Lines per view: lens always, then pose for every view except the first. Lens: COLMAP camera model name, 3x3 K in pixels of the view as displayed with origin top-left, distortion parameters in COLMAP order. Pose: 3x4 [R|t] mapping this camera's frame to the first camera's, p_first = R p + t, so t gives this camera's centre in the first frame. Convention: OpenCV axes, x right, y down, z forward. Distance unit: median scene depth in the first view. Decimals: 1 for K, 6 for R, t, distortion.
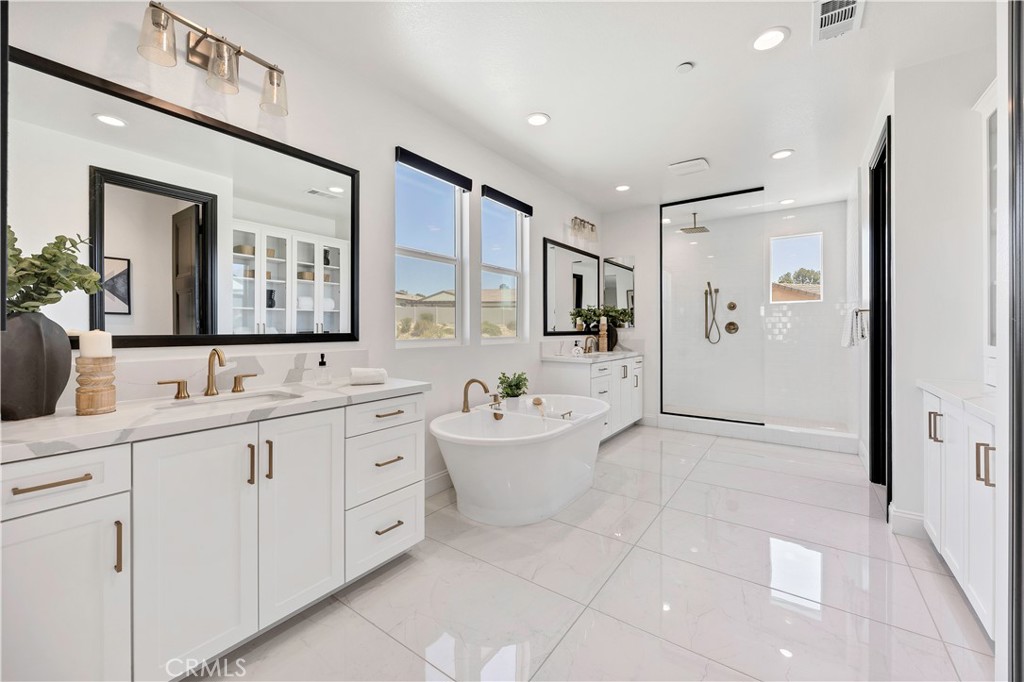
lens RADIAL K [[431.1, 0, 511.5], [0, 431.1, 326.1], [0, 0, 1]] dist [-0.001988, 0.000250]
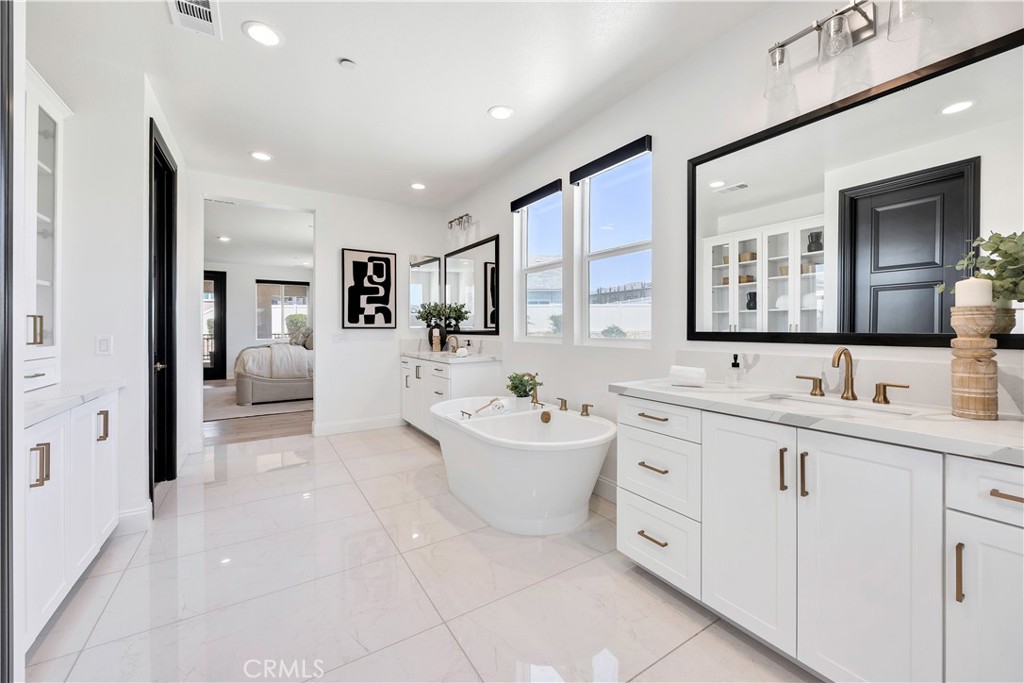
lens RADIAL K [[395.1, 0, 513.4], [0, 395.1, 329.6], [0, 0, 1]] dist [-0.001381, -0.000015]
pose [[-0.385314, -0.002386, -0.922783, 0.557533], [0.002889, 0.999989, -0.003792, 0.010234], [0.922781, -0.004127, -0.385302, 0.878989]]
